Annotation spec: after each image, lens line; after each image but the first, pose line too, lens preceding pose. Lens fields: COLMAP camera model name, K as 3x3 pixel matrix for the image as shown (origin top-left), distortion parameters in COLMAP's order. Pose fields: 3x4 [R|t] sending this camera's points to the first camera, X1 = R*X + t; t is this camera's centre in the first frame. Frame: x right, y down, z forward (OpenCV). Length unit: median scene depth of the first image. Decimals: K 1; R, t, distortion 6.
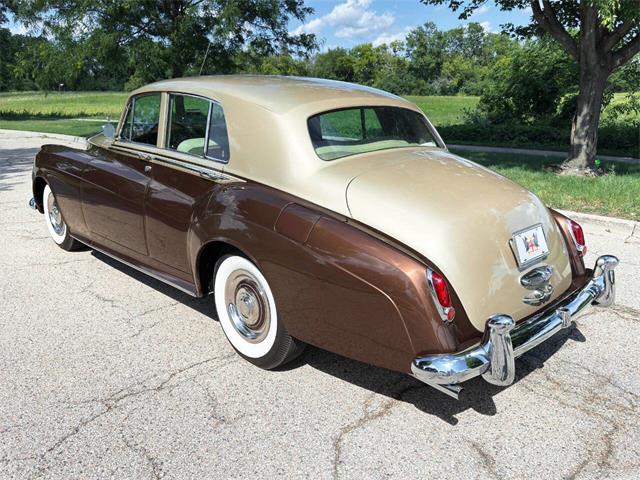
lens RADIAL K [[529.0, 0, 320.0], [0, 529.0, 240.0], [0, 0, 1]] dist [0.054053, -0.091125]
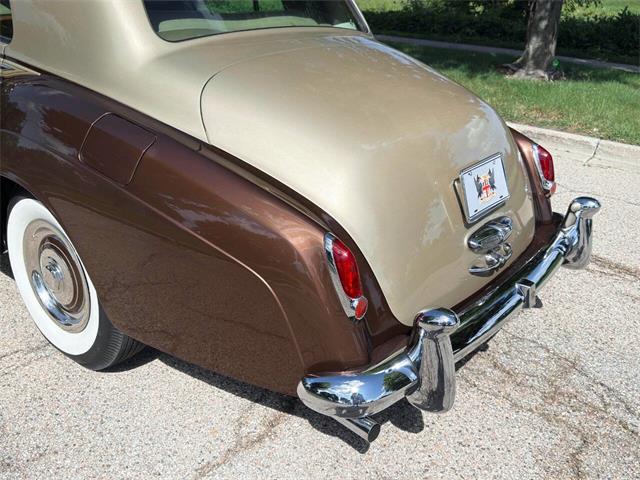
lens RADIAL K [[595.4, 0, 326.9], [0, 595.4, 249.6], [0, 0, 1]] dist [0.155263, -0.318013]
pose [[0.989060, -0.013560, 0.146893, 0.063574], [-0.010717, 0.986530, 0.163229, -0.024261], [-0.147127, -0.163018, 0.975591, 0.201642]]
